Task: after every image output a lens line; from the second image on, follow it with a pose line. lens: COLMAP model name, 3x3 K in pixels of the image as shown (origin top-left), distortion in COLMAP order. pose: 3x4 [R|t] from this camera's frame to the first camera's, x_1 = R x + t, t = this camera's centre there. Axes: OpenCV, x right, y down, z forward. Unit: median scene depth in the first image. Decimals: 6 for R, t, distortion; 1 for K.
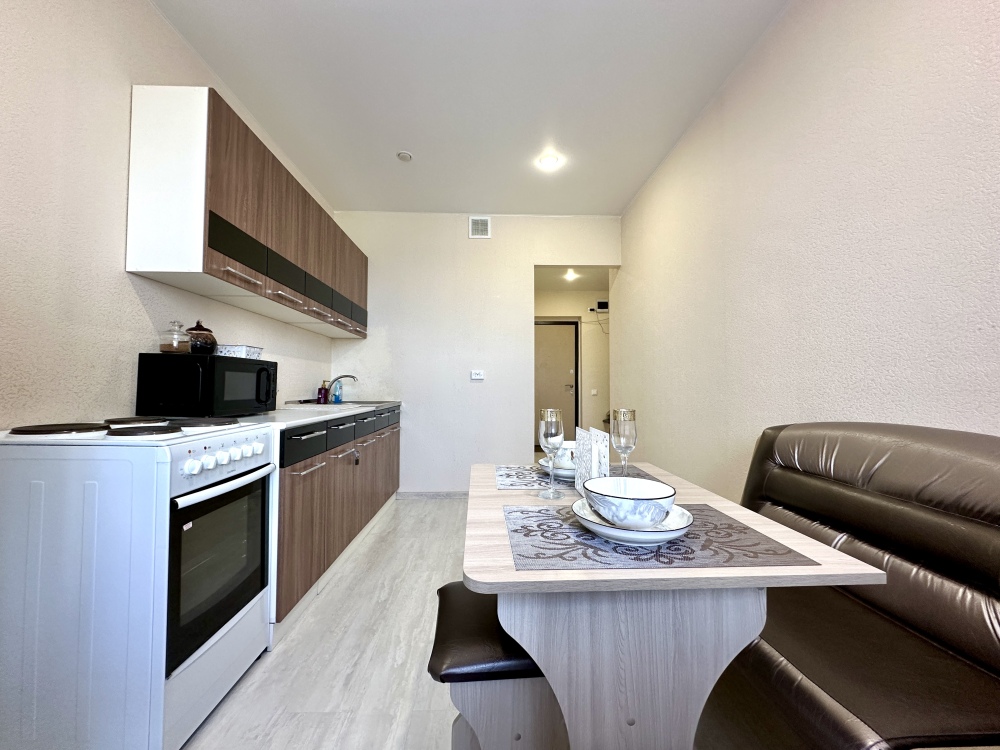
lens RADIAL K [[397.4, 0, 500.0], [0, 397.4, 375.0], [0, 0, 1]] dist [-0.004012, -0.000095]
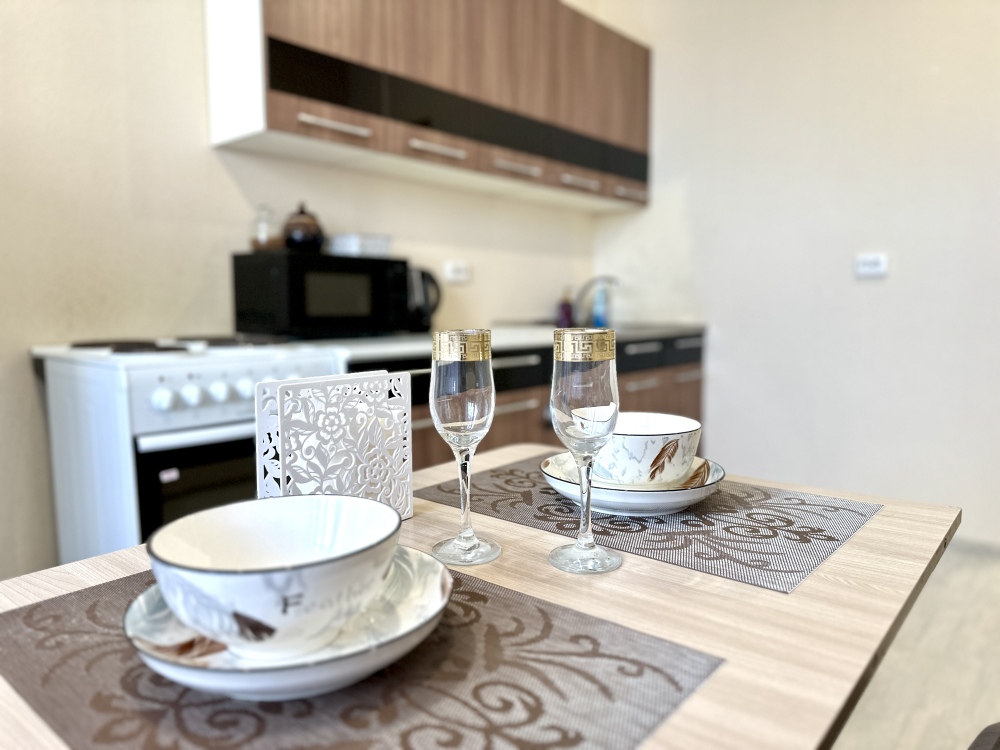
lens RADIAL K [[699.0, 0, 503.3], [0, 699.0, 378.3], [0, 0, 1]] dist [0.153987, -0.265831]
pose [[0.744345, 0.061125, -0.664992, 0.366126], [0.030624, 0.991630, 0.125427, 0.025157], [0.667093, -0.113725, 0.736243, 0.266014]]
